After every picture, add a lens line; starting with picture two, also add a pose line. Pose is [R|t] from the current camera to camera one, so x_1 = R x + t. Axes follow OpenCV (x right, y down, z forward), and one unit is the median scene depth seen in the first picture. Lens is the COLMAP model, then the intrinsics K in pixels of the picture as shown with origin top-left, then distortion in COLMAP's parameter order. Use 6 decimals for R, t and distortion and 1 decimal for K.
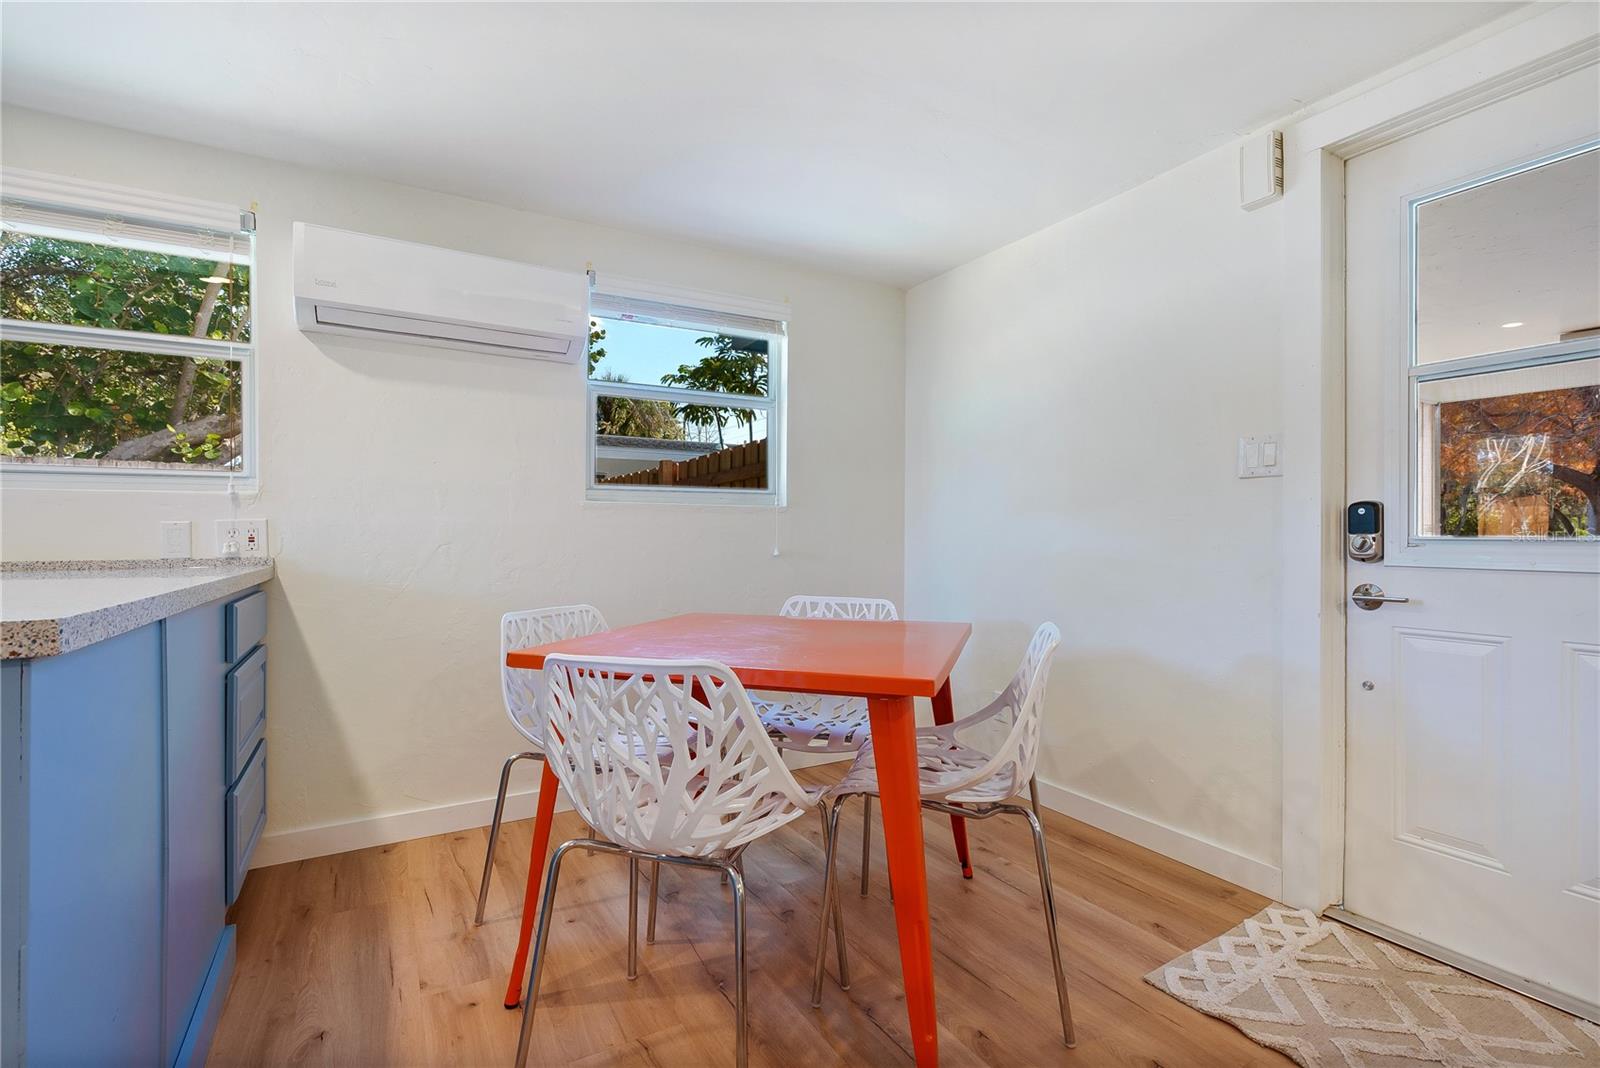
lens RADIAL K [[728.1, 0, 803.4], [0, 728.1, 529.7], [0, 0, 1]] dist [-0.001217, 0.000317]
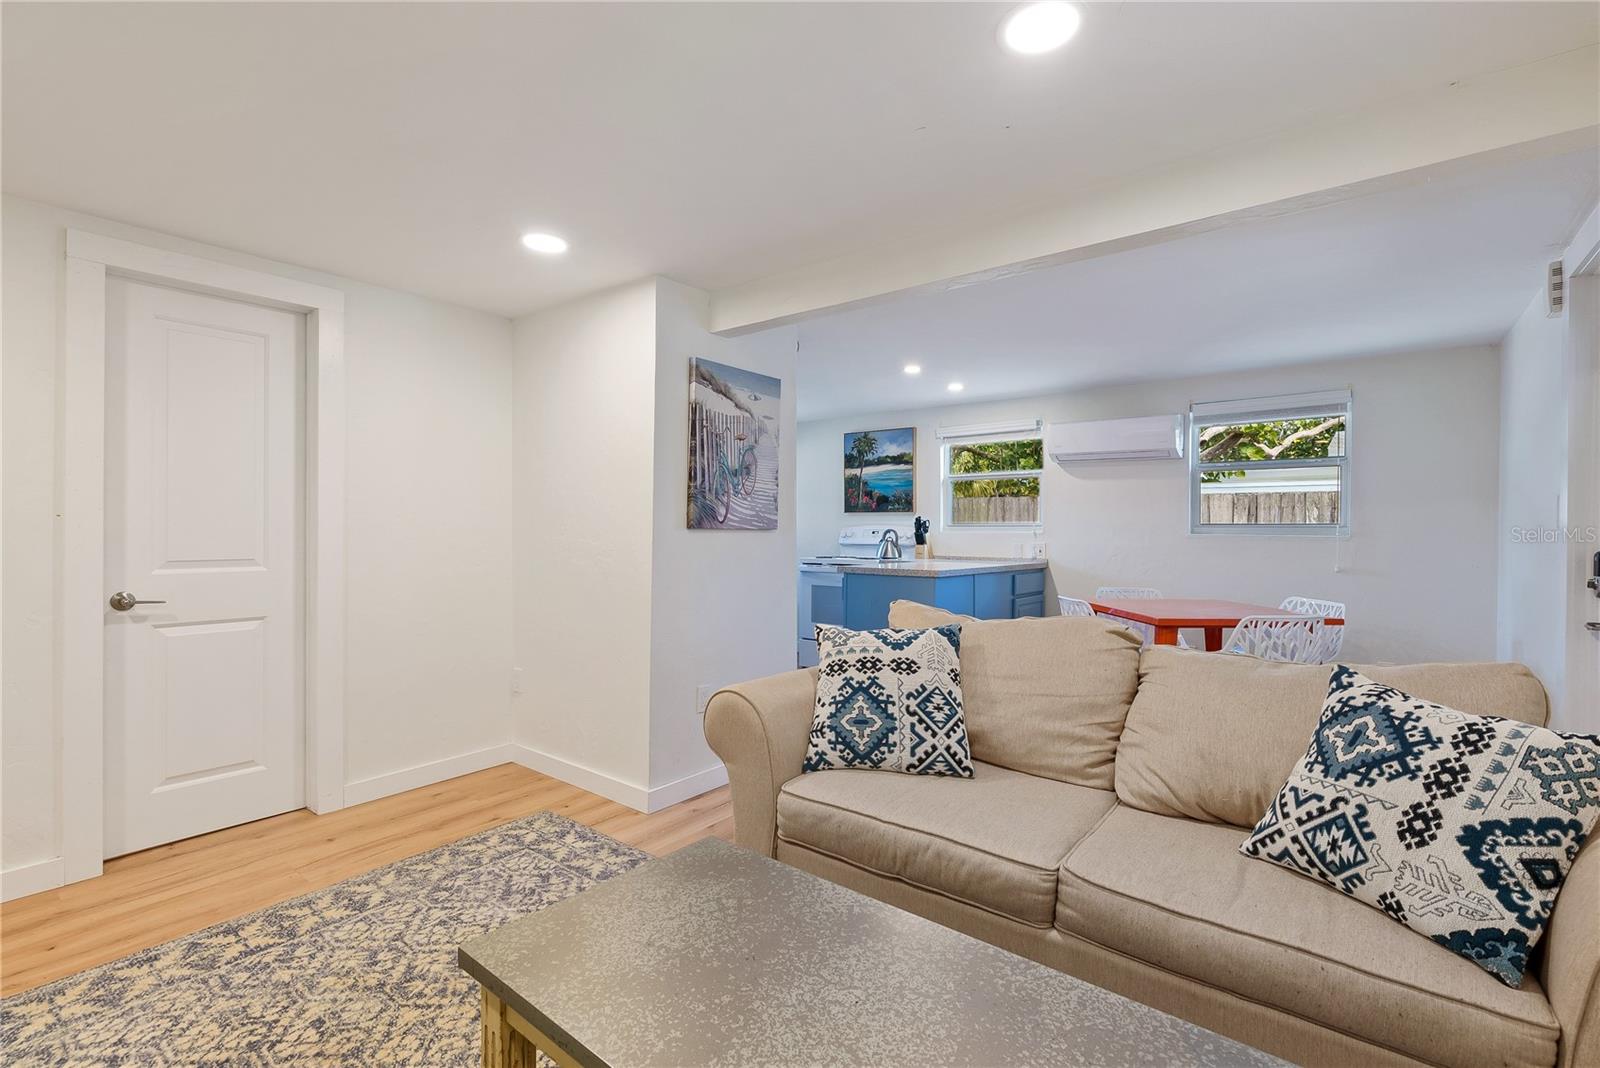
lens RADIAL K [[728.1, 0, 797.3], [0, 728.1, 525.4], [0, 0, 1]] dist [-0.001217, 0.000317]
pose [[0.362008, -0.001489, -0.932174, 1.437494], [-0.001595, 0.999996, -0.002216, -0.077845], [0.932174, 0.002289, 0.362004, -0.764271]]
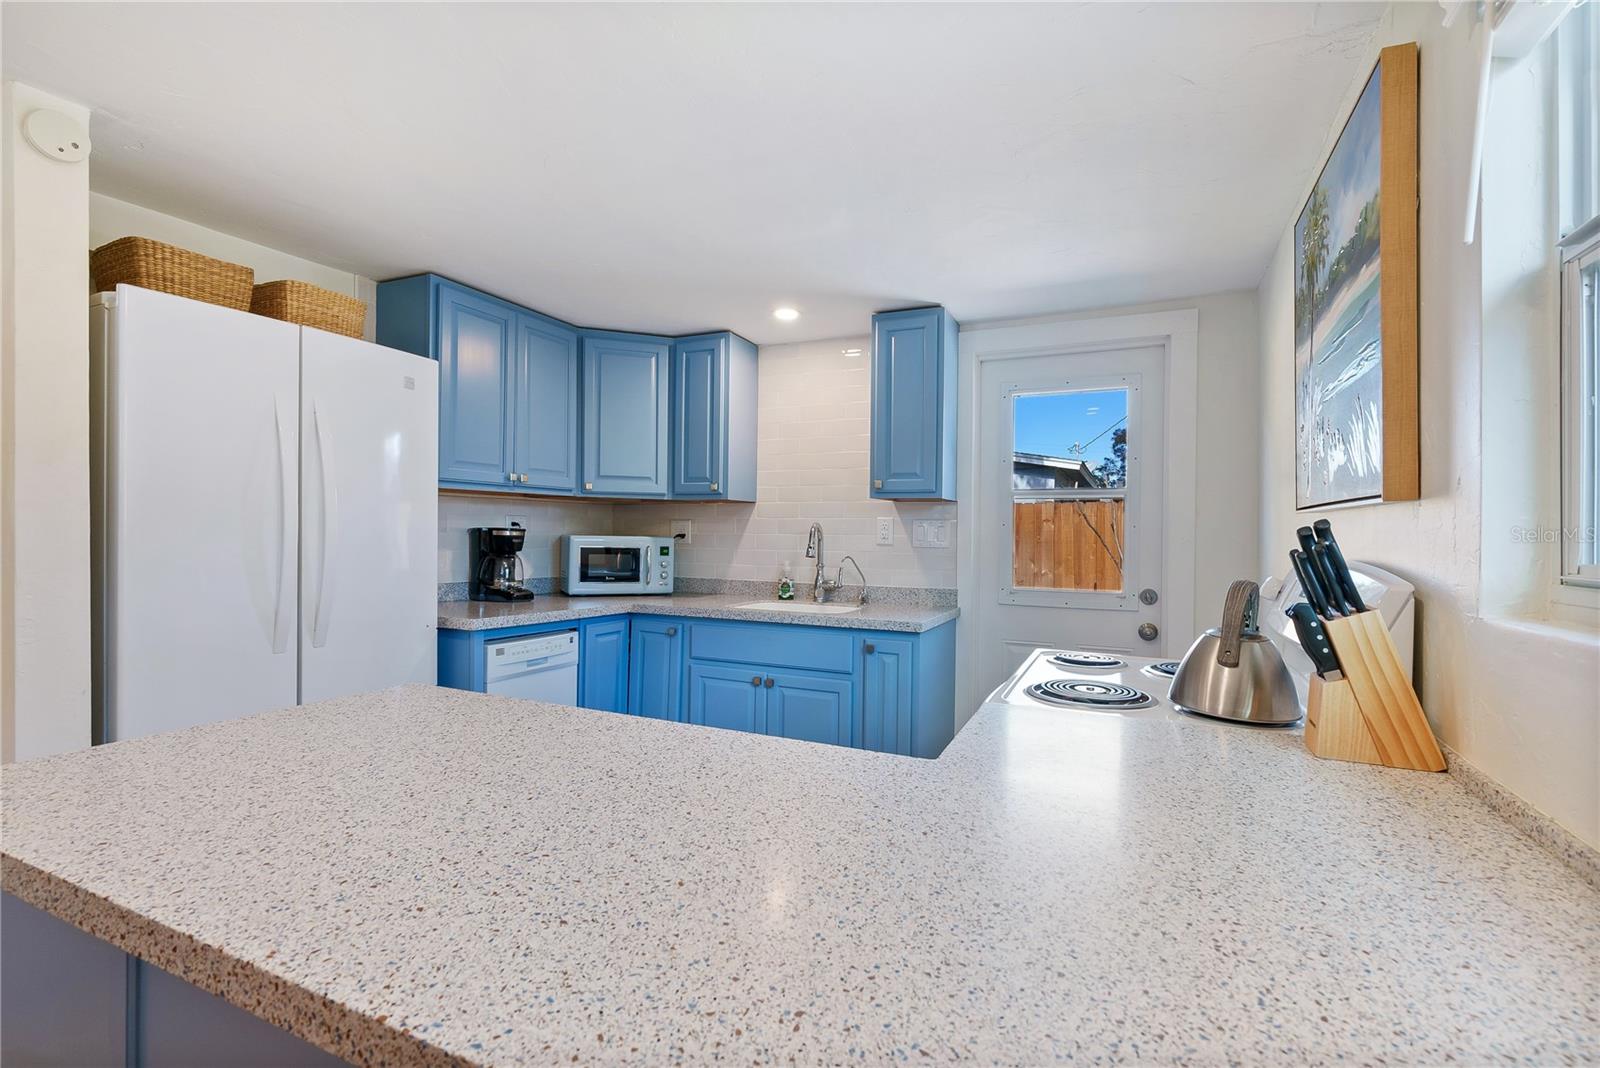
lens RADIAL K [[728.1, 0, 795.8], [0, 728.1, 535.3], [0, 0, 1]] dist [-0.001217, 0.000317]
pose [[-0.821509, -0.003842, -0.570182, -0.597921], [-0.005120, 0.999987, 0.000639, -0.110513], [0.570172, 0.003444, -0.821518, 1.084322]]
